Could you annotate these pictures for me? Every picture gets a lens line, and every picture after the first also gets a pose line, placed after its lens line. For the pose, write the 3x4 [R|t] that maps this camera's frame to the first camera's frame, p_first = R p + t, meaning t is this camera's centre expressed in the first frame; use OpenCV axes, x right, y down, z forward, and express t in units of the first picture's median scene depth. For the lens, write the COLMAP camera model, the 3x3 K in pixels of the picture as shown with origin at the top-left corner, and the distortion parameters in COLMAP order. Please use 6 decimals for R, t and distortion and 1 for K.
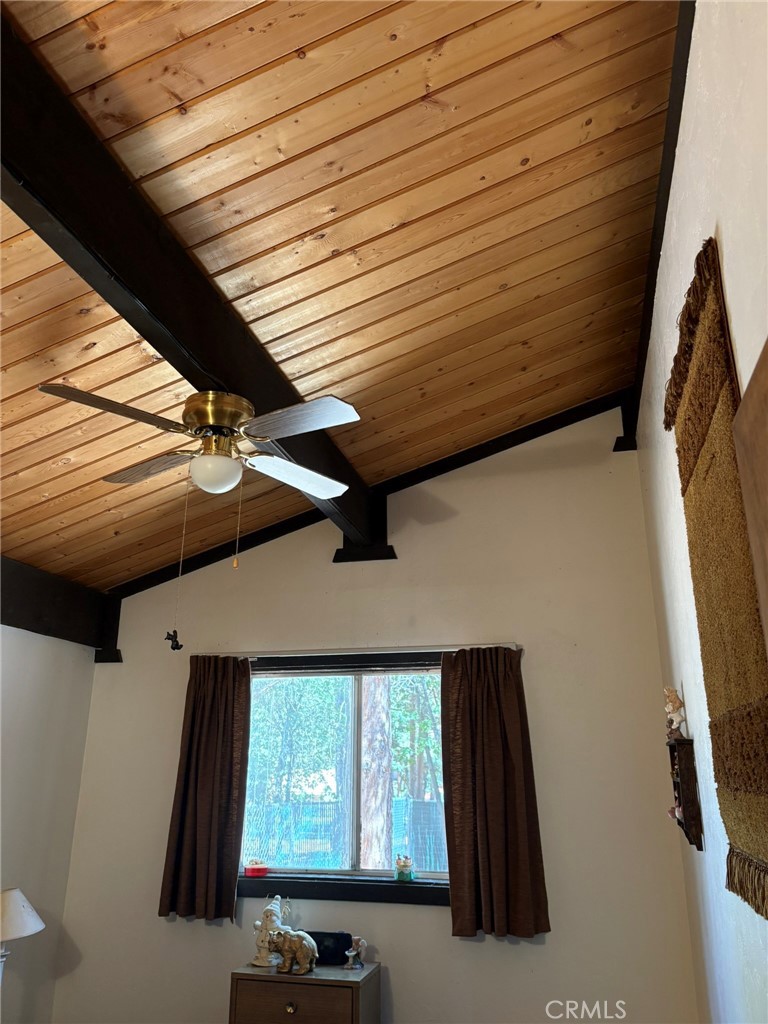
lens RADIAL K [[776.4, 0, 380.9], [0, 776.4, 512.6], [0, 0, 1]] dist [0.057824, -0.075236]
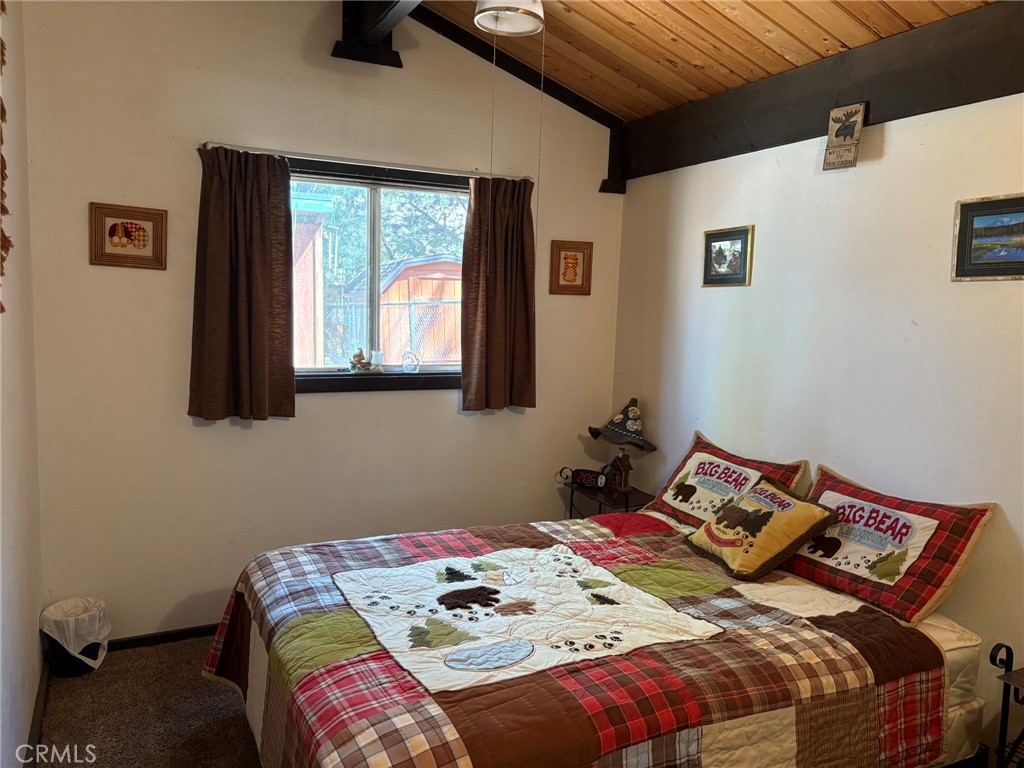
lens RADIAL K [[776.4, 0, 508.1], [0, 776.4, 383.7], [0, 0, 1]] dist [0.057824, -0.075236]
pose [[0.749988, -0.053388, 0.659294, -0.633158], [-0.230146, 0.913396, 0.335769, 0.071227], [-0.620122, -0.403557, 0.672749, 0.144594]]
